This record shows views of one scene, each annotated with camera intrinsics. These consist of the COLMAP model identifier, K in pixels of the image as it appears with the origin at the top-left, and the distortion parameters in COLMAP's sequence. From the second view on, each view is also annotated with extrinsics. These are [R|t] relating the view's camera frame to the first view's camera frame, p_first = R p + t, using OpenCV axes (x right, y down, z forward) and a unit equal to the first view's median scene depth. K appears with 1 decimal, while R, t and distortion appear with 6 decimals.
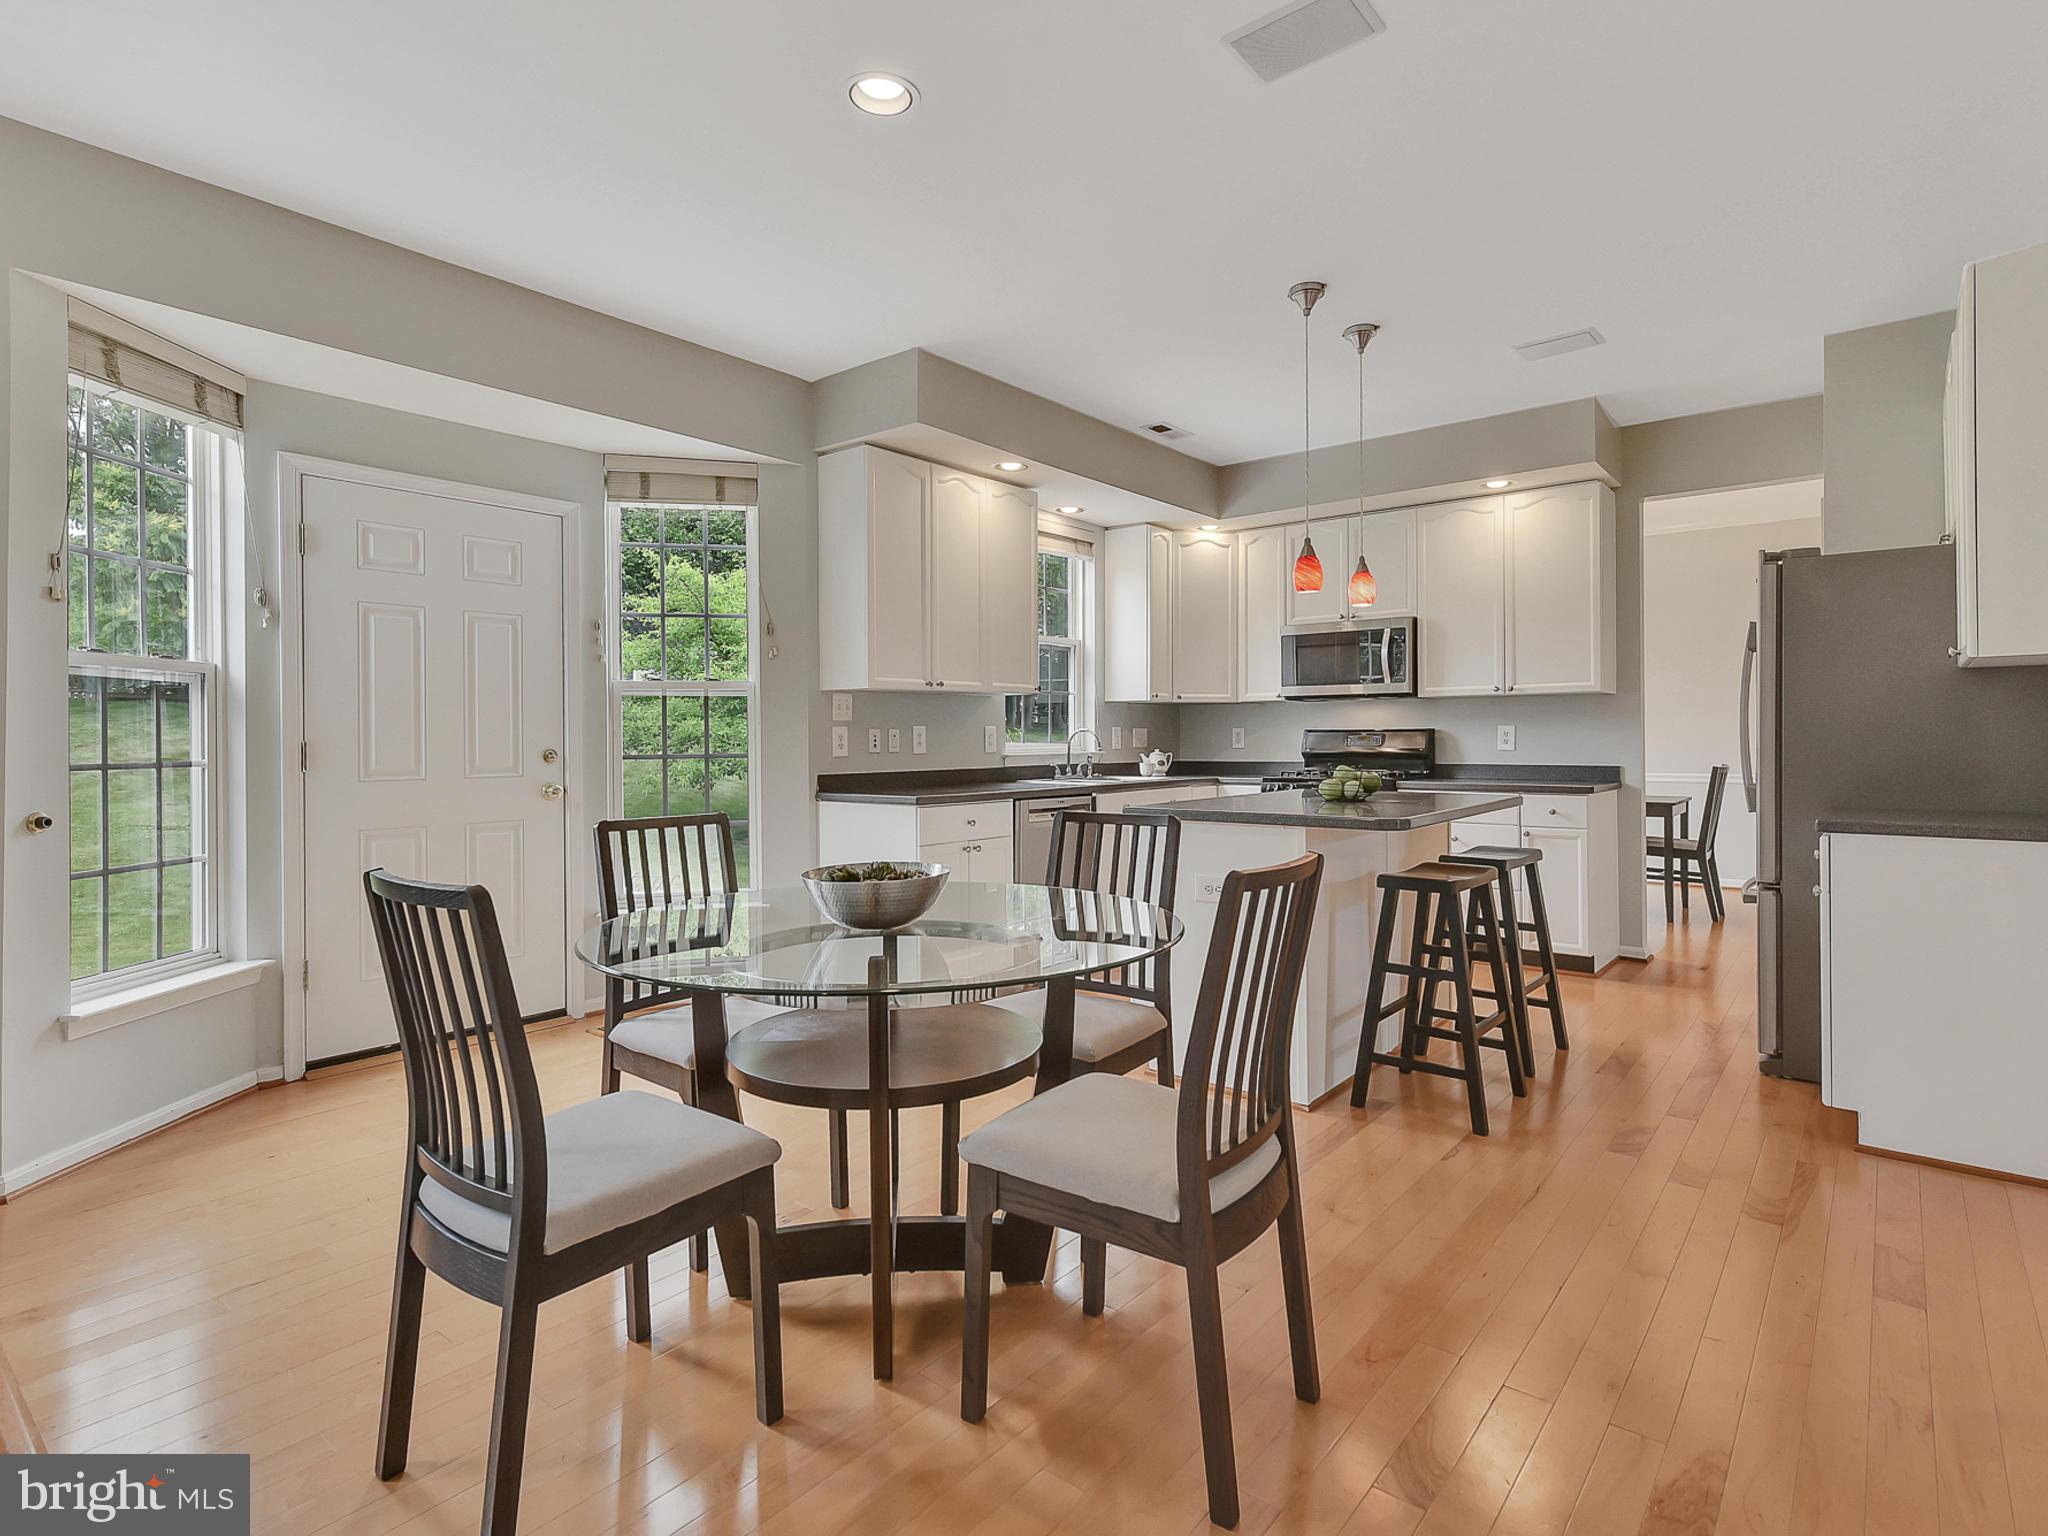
lens RADIAL K [[1052.3, 0, 1009.7], [0, 1052.3, 750.7], [0, 0, 1]] dist [-0.000145, -0.001003]
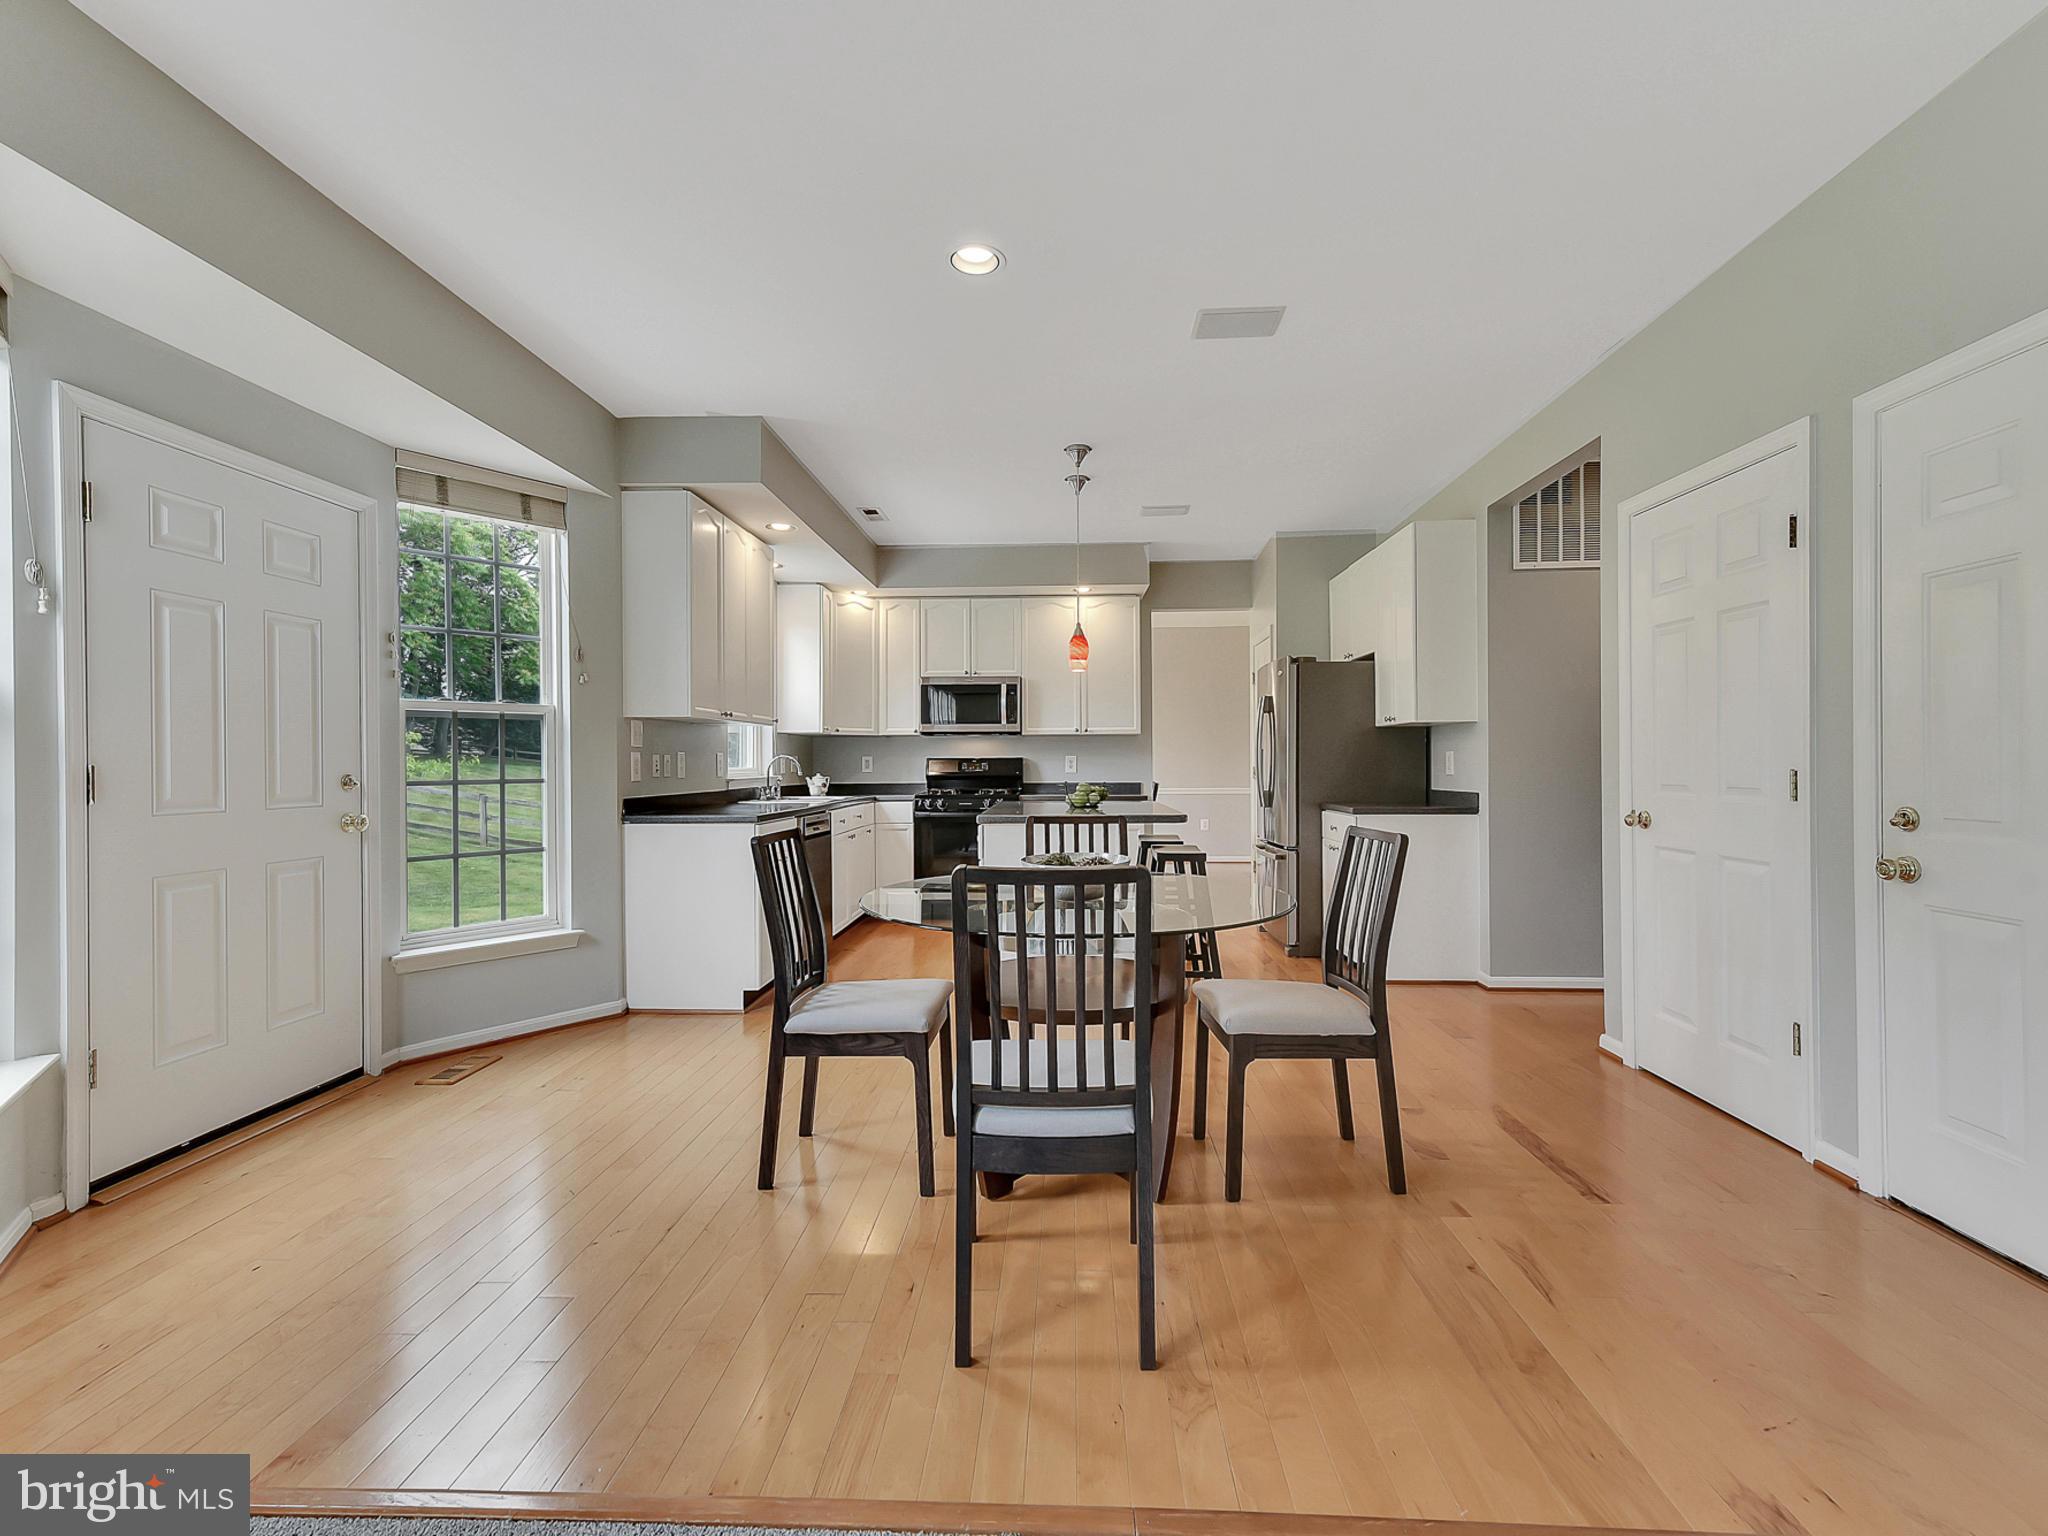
lens RADIAL K [[922.1, 0, 1031.8], [0, 922.1, 774.5], [0, 0, 1]] dist [0.012352, -0.000501]
pose [[0.799574, -0.004336, 0.600552, -0.385741], [0.005977, 0.999982, -0.000738, 0.002288], [-0.600538, 0.004180, 0.799586, 0.030495]]
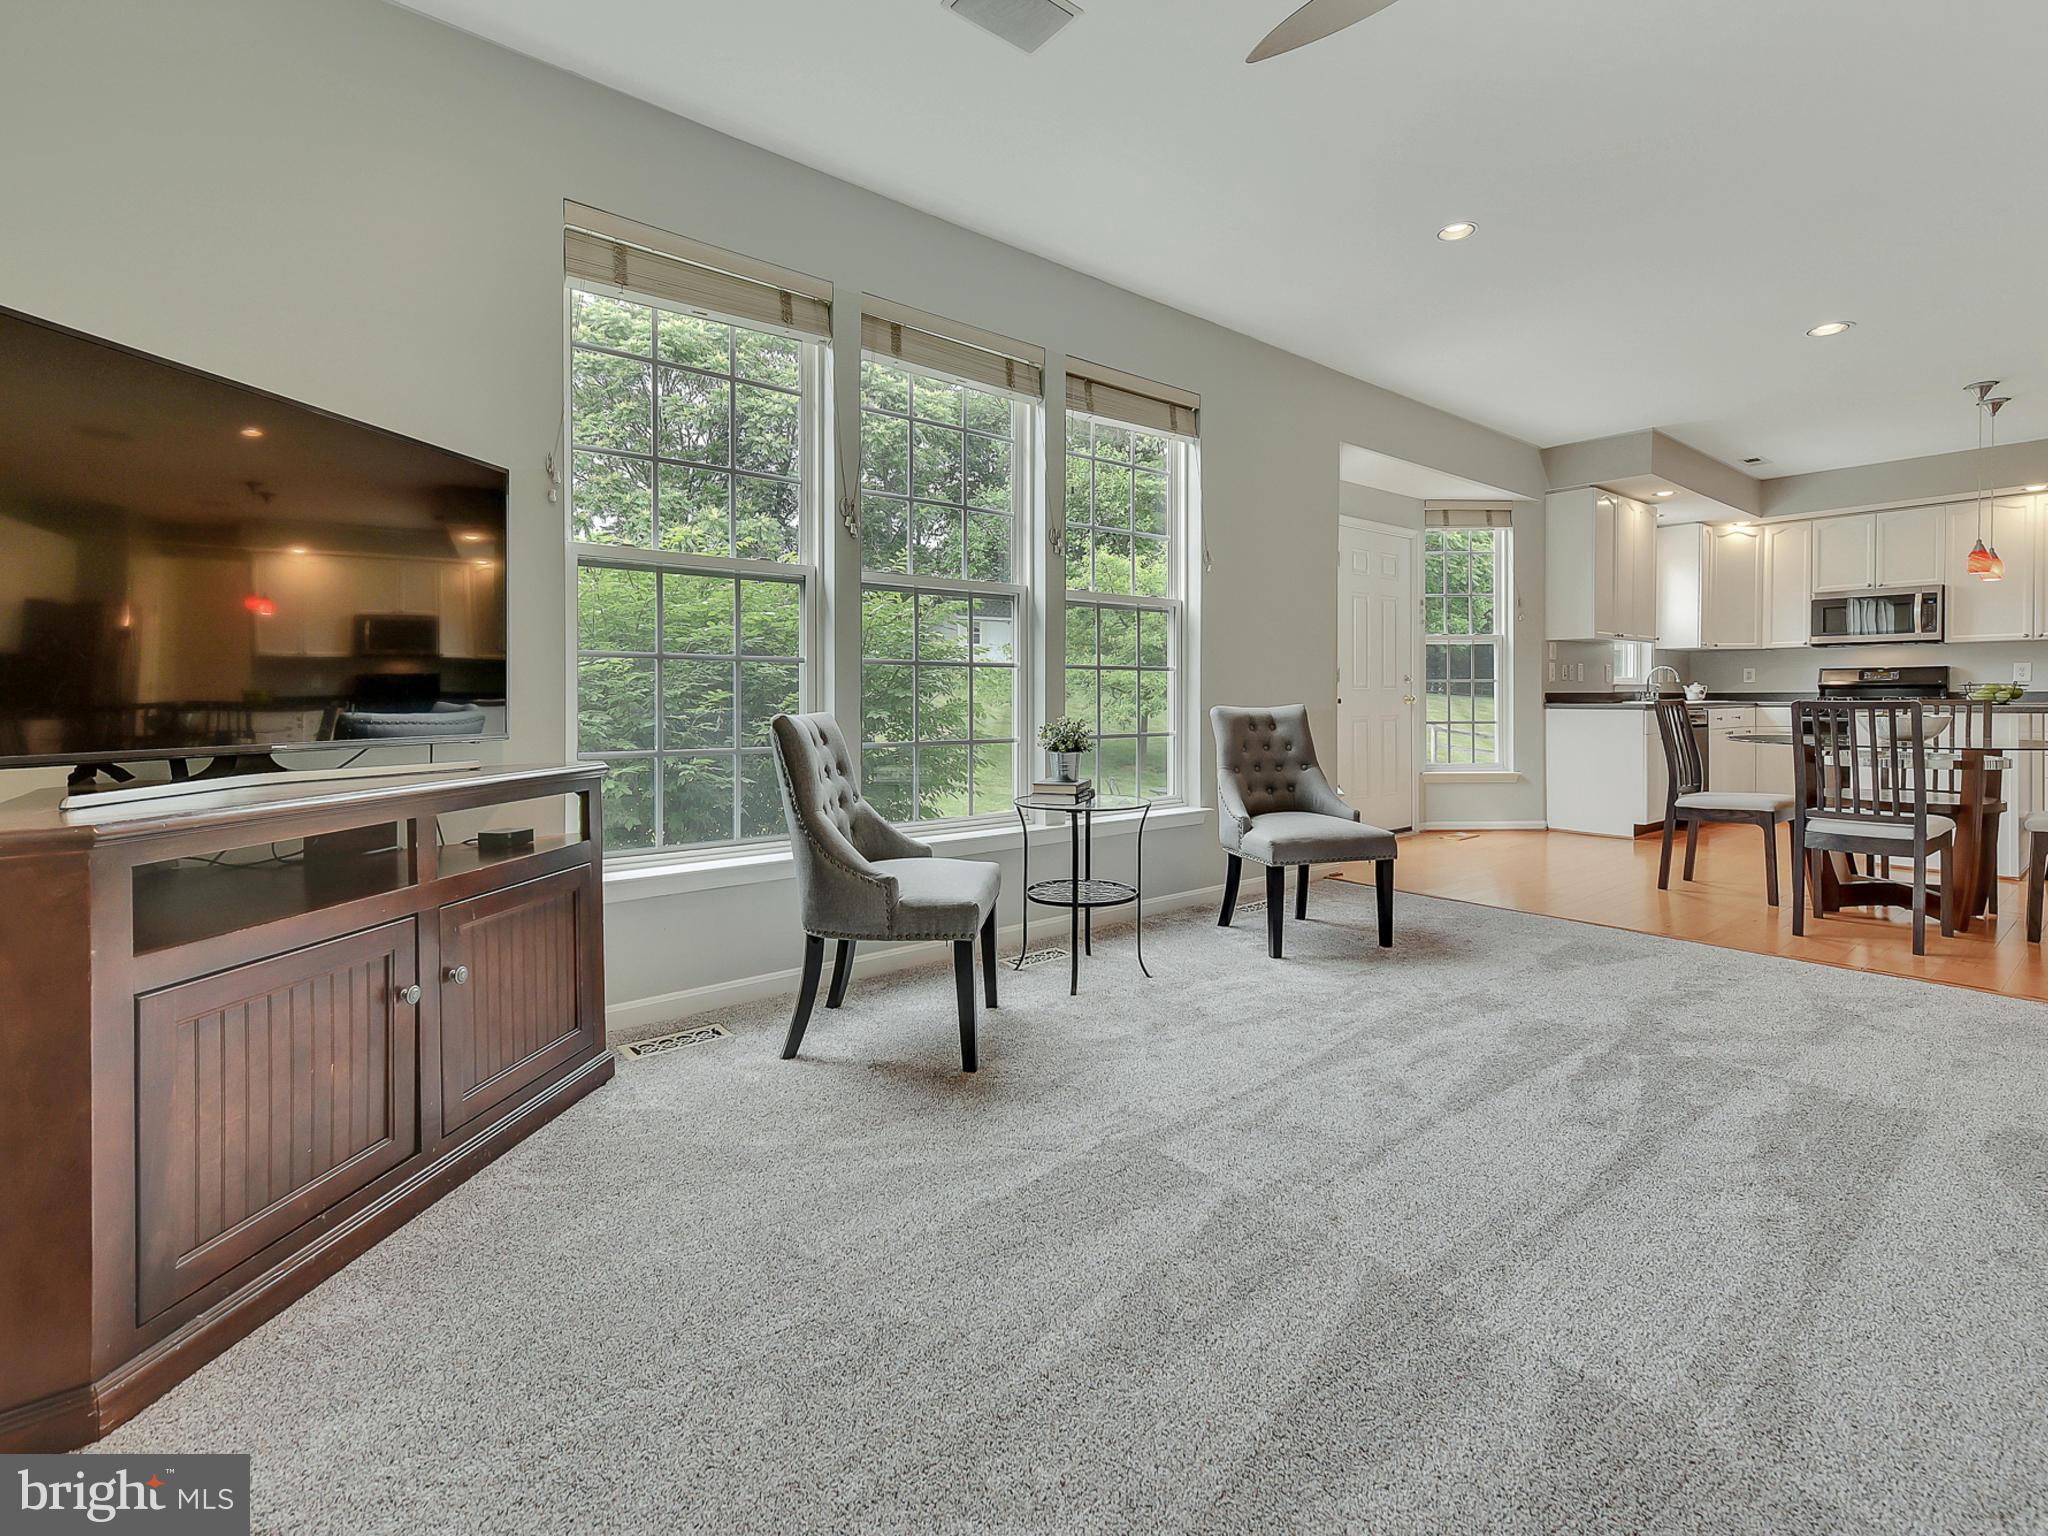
lens RADIAL K [[922.1, 0, 1029.0], [0, 922.1, 704.0], [0, 0, 1]] dist [0.012352, -0.000501]
pose [[0.979363, 0.004687, -0.202053, -0.633269], [-0.005029, 0.999987, -0.001180, 0.043656], [0.202045, 0.002172, 0.979374, -0.514838]]
